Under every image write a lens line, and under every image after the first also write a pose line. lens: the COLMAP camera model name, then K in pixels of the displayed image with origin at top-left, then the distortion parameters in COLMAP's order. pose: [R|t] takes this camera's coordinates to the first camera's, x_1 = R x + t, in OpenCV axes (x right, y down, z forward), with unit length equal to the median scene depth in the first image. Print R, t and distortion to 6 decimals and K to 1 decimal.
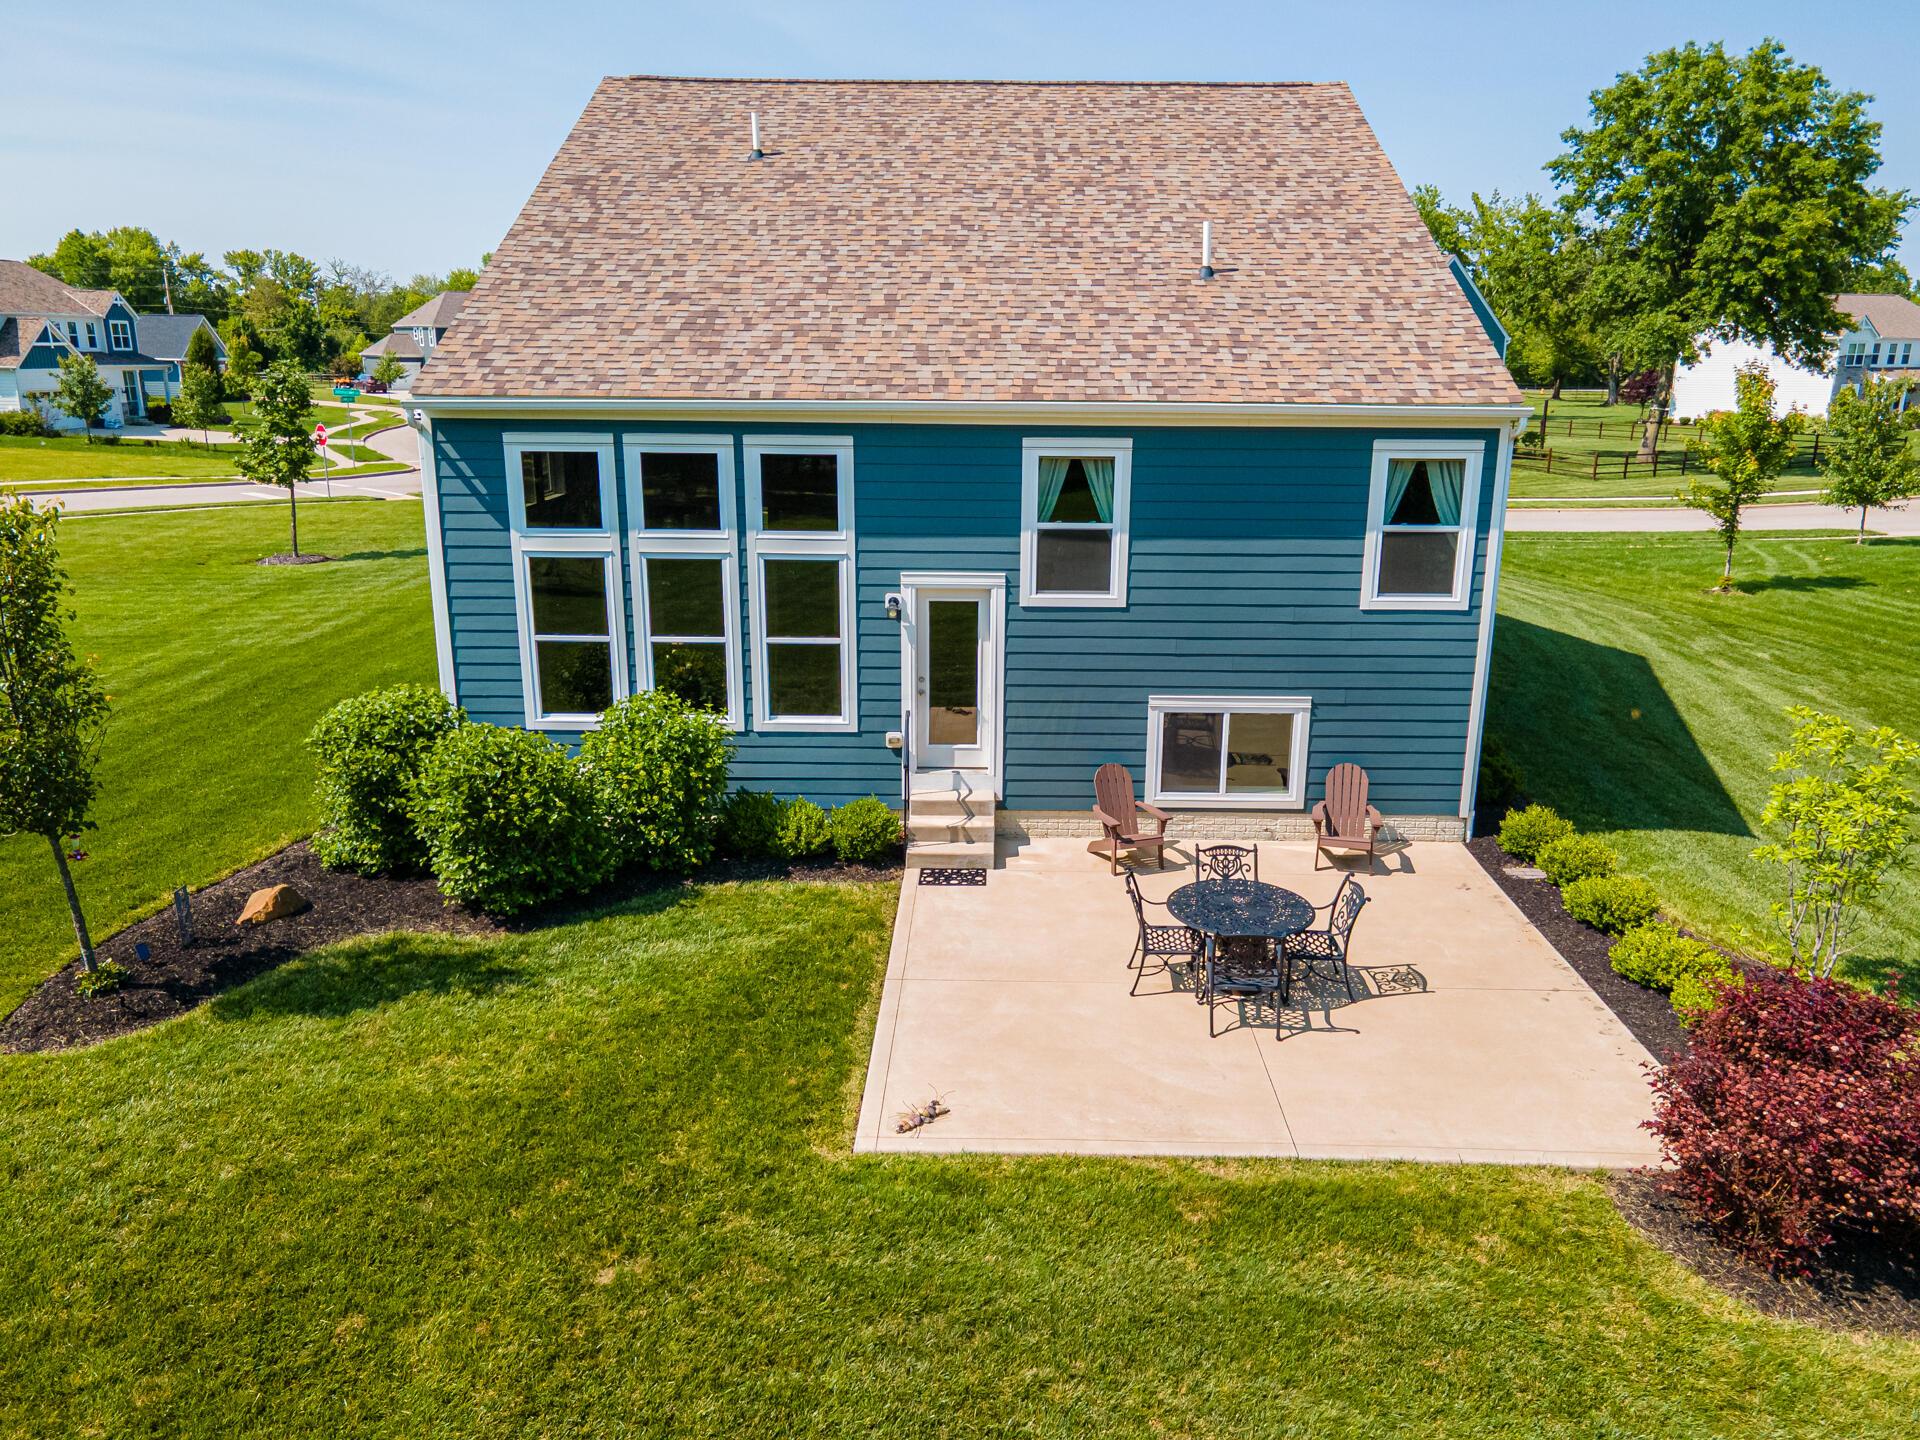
lens RADIAL K [[1402.5, 0, 968.6], [0, 1402.5, 719.2], [0, 0, 1]] dist [0.043477, 0.005889]
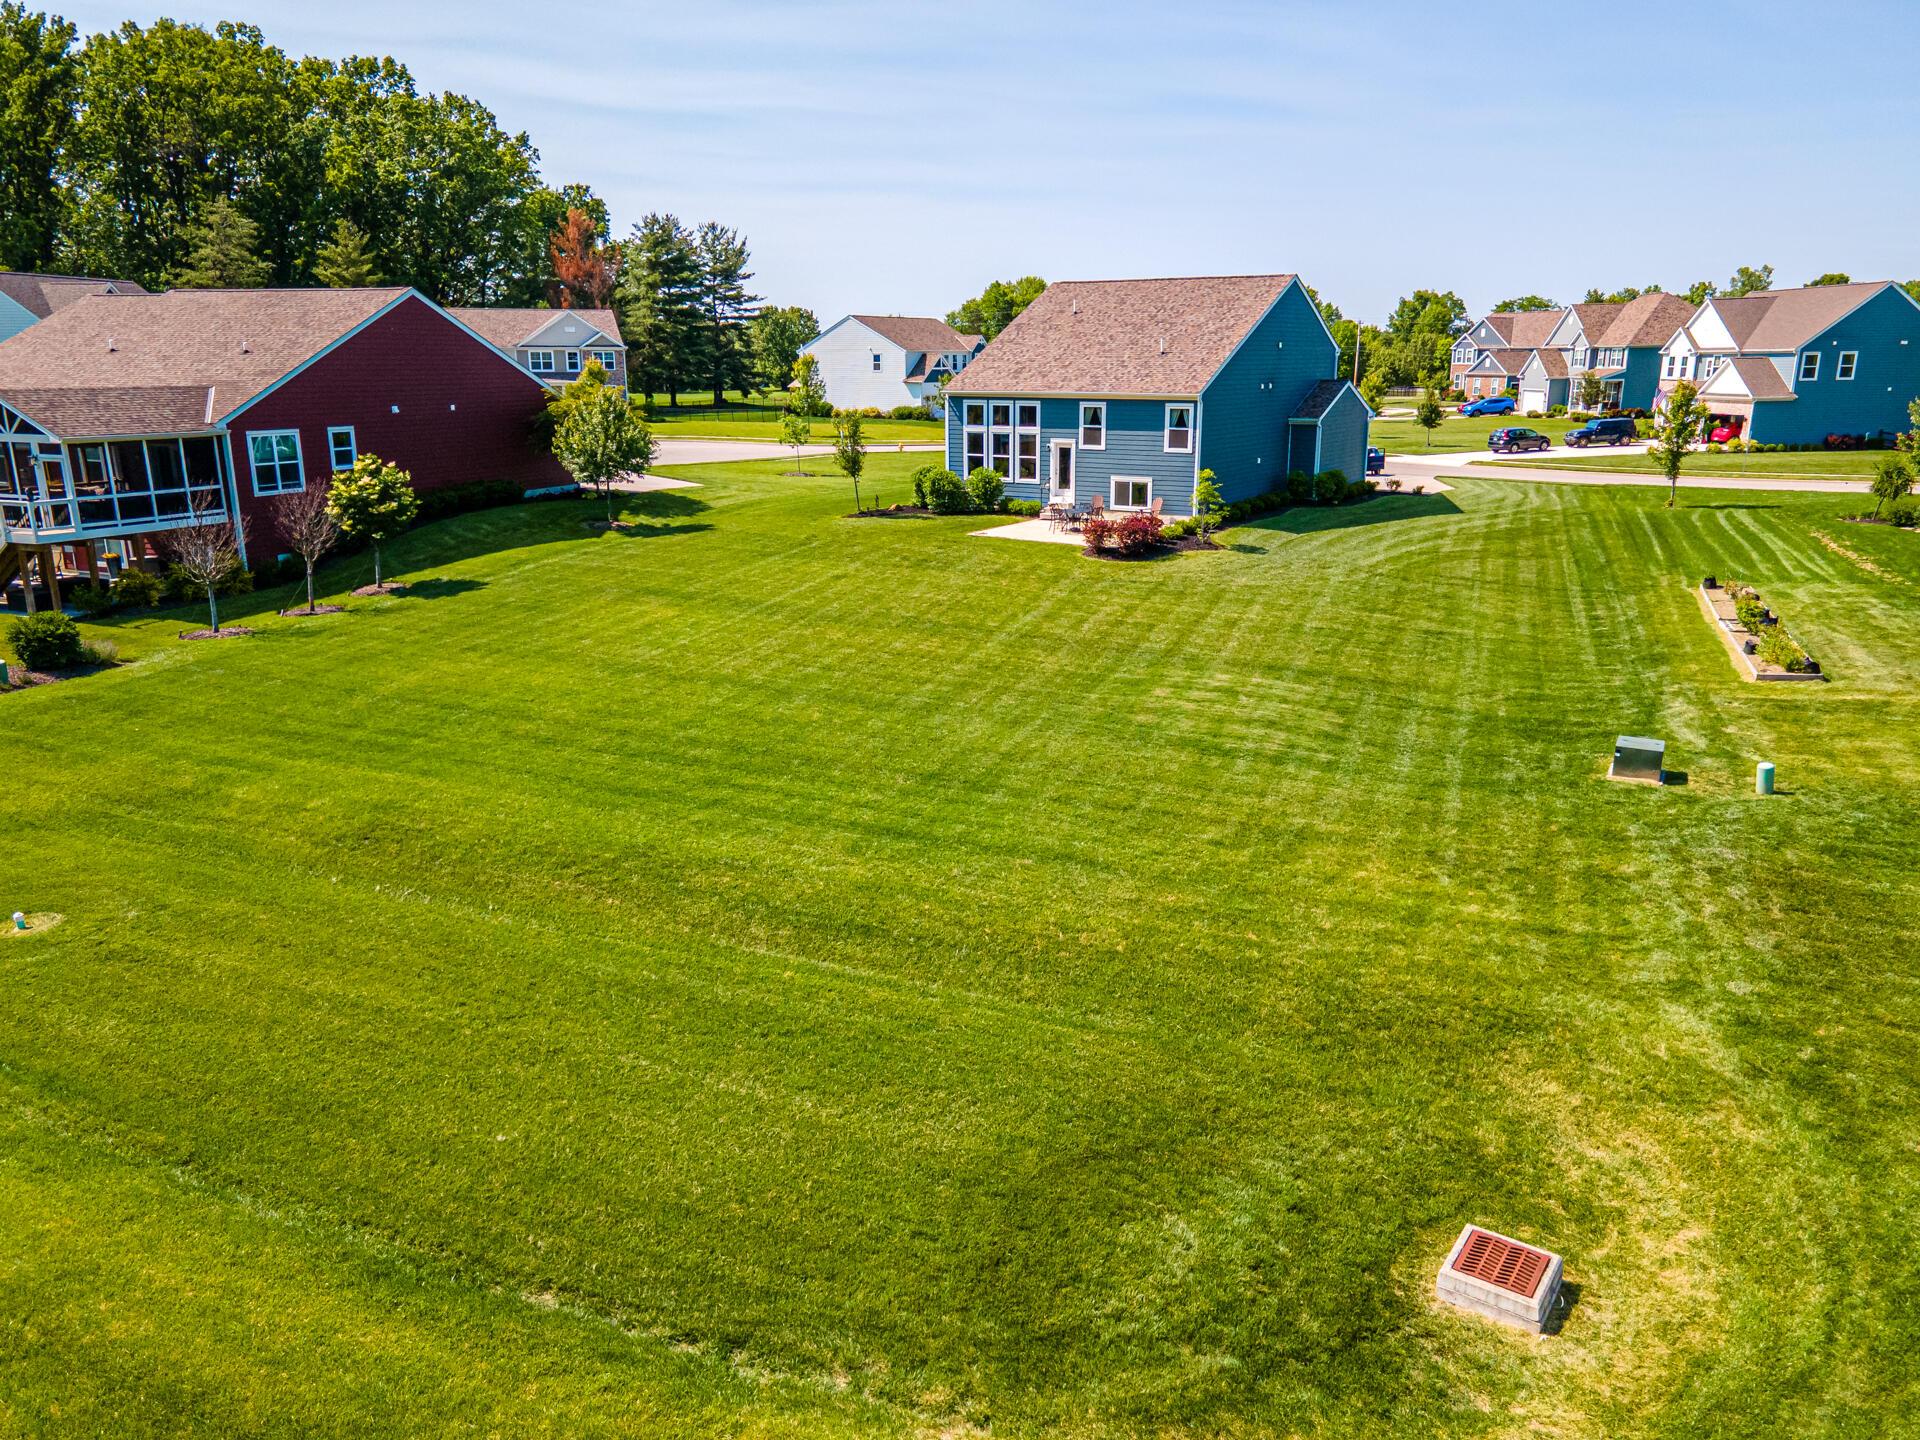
lens RADIAL K [[1402.5, 0, 968.6], [0, 1402.5, 719.2], [0, 0, 1]] dist [0.043477, 0.005889]
pose [[0.841415, 0.127789, -0.525062, 1.795138], [-0.130127, 0.990960, 0.032650, 0.531190], [0.524488, 0.040852, 0.850437, -2.209155]]
